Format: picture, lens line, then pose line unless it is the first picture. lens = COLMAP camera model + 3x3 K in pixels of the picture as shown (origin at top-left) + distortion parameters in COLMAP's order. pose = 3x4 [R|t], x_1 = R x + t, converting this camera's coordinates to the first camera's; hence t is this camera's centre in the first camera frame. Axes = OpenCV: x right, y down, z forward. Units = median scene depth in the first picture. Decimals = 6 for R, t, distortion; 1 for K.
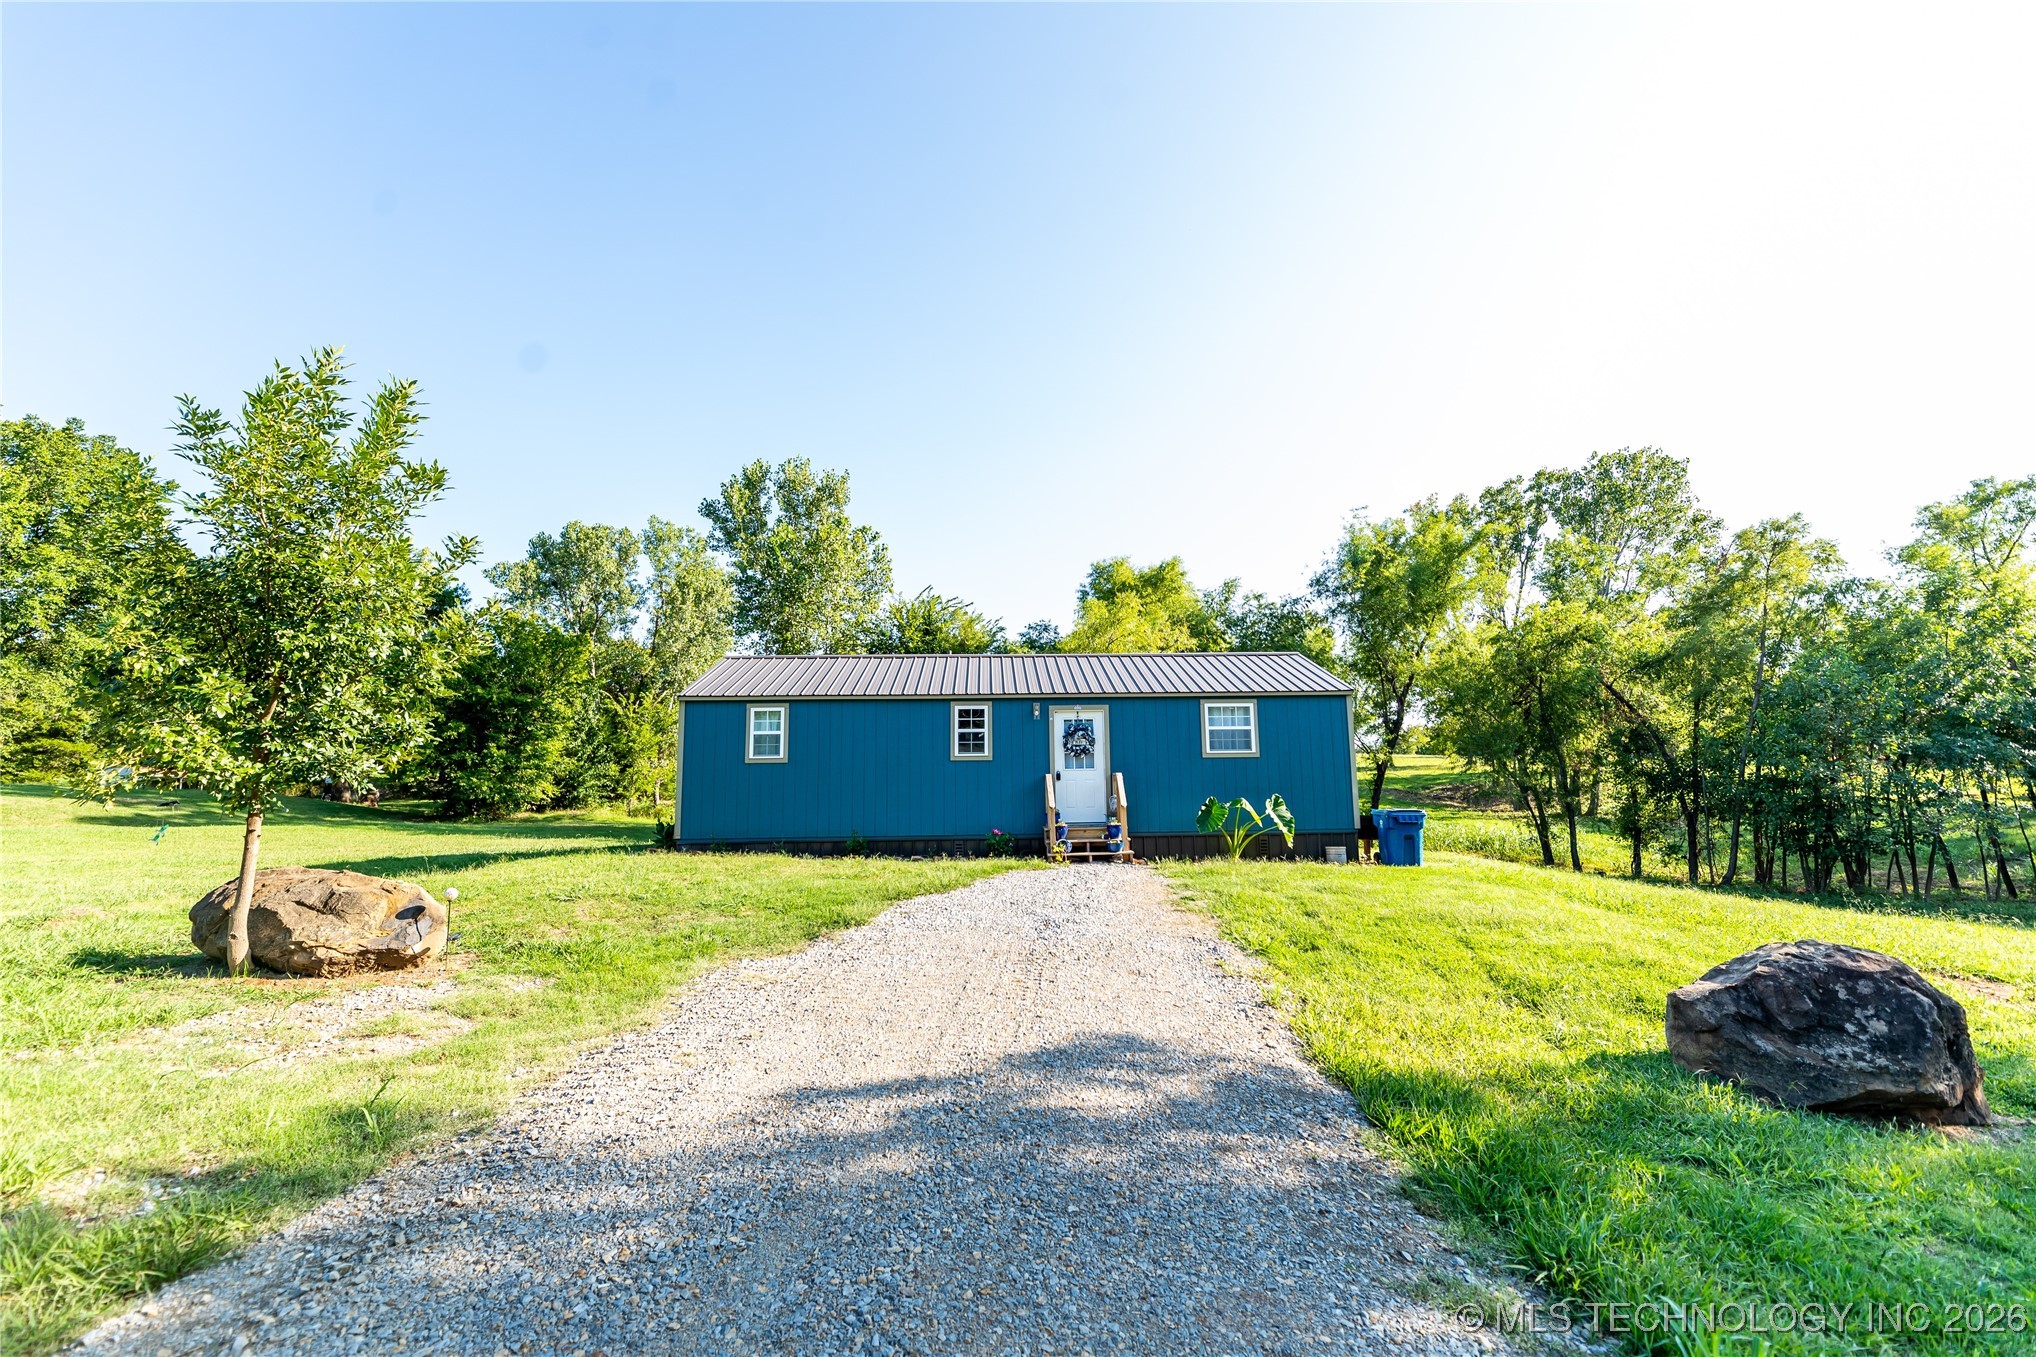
lens RADIAL K [[788.8, 0, 1015.9], [0, 788.8, 677.1], [0, 0, 1]] dist [-0.000069, -0.000353]
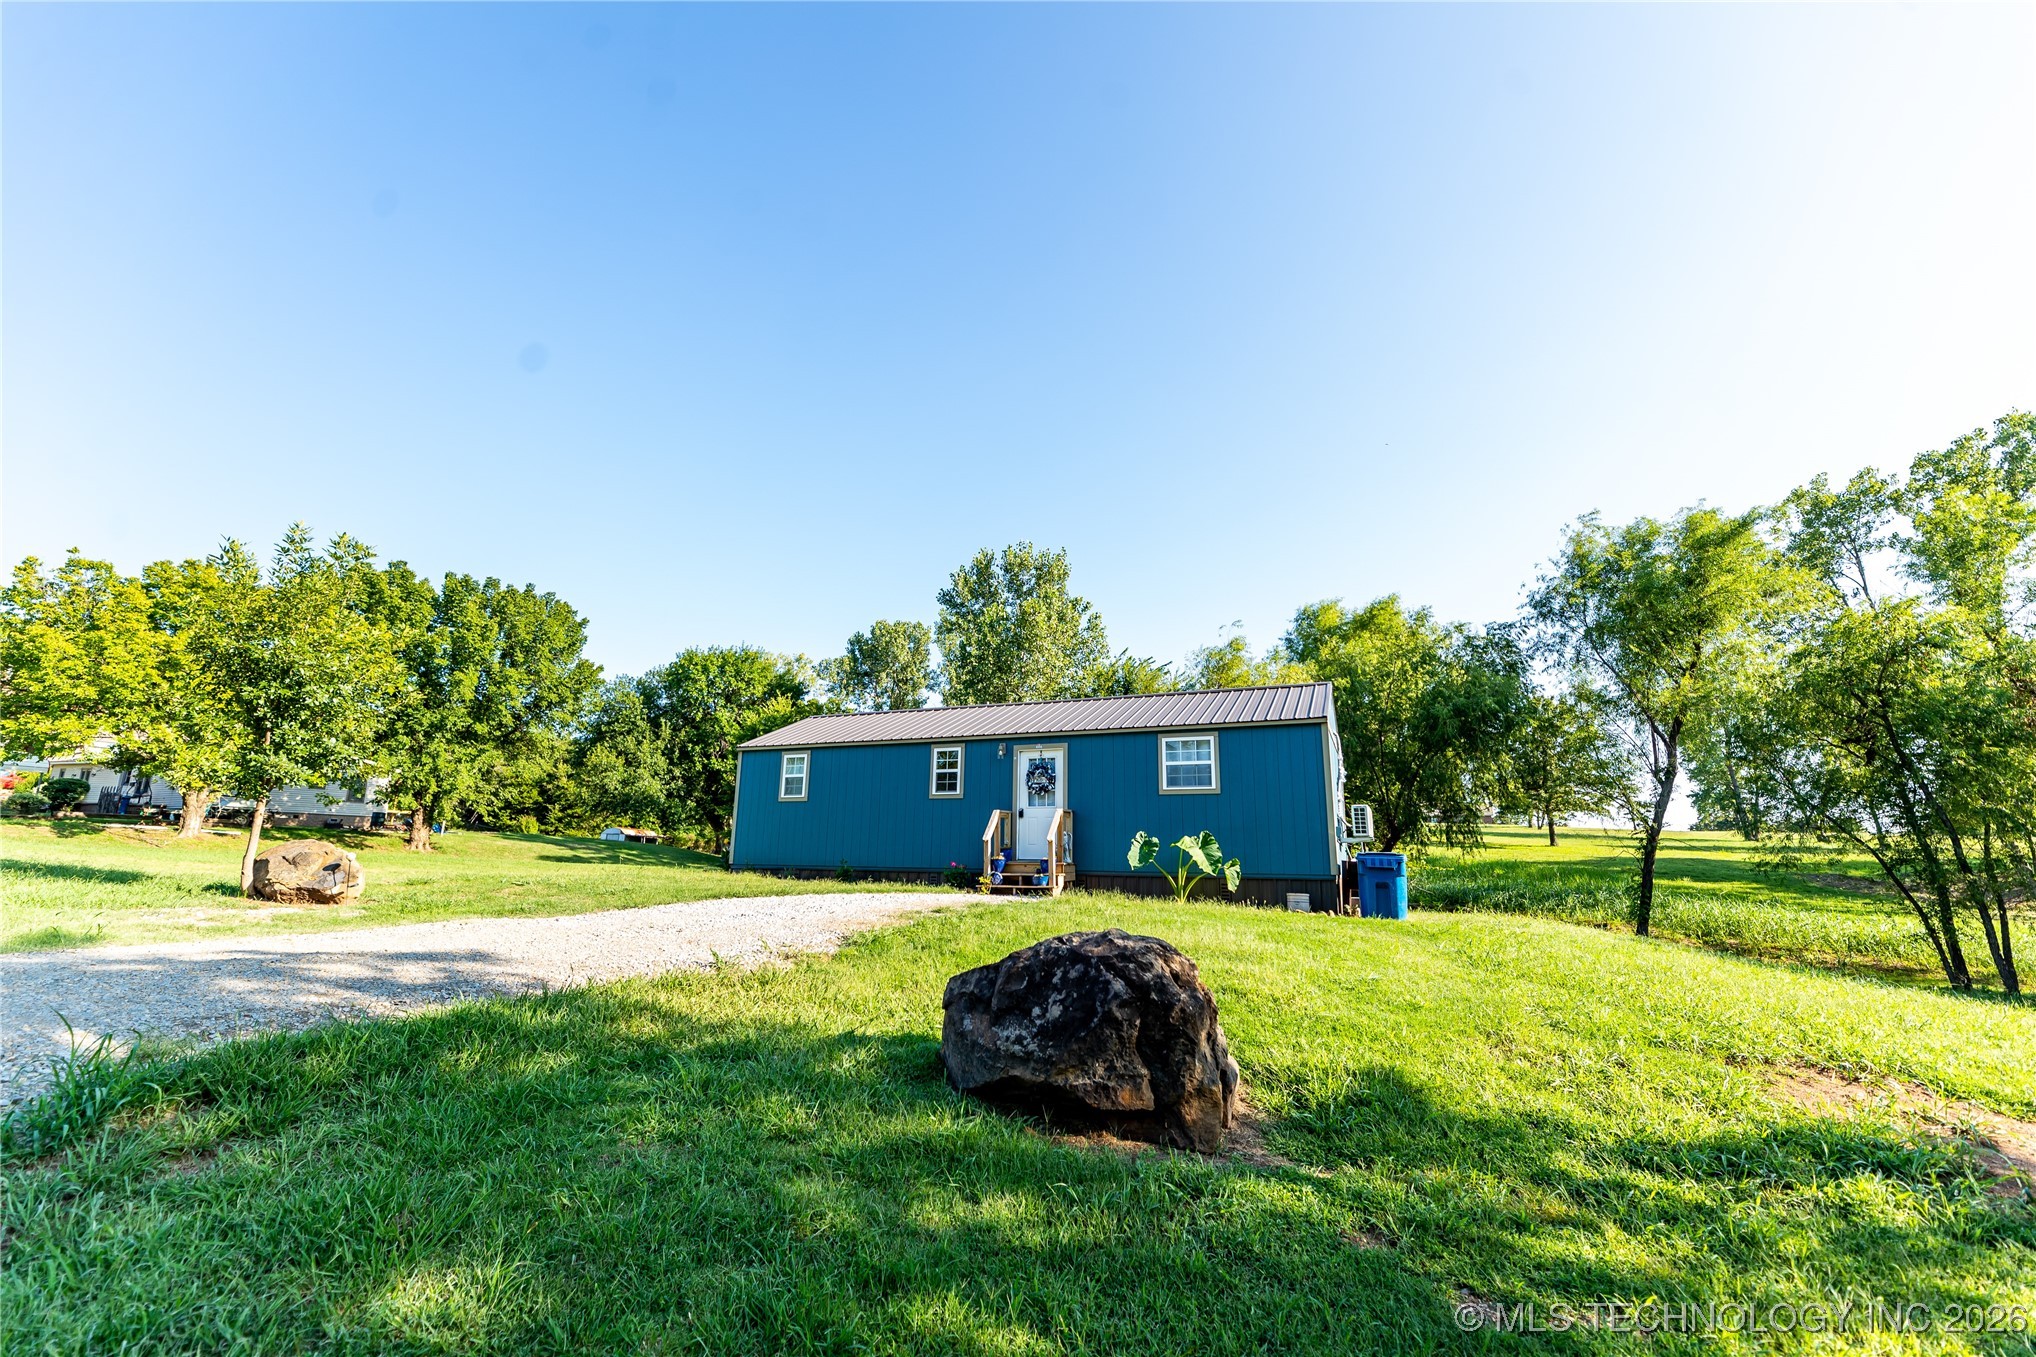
lens RADIAL K [[788.8, 0, 1009.7], [0, 788.8, 679.2], [0, 0, 1]] dist [-0.000069, -0.000353]
pose [[0.910980, -0.066792, -0.407007, 0.468948], [0.030155, 0.994946, -0.095781, 0.048688], [0.411348, 0.074982, 0.908389, 0.041857]]
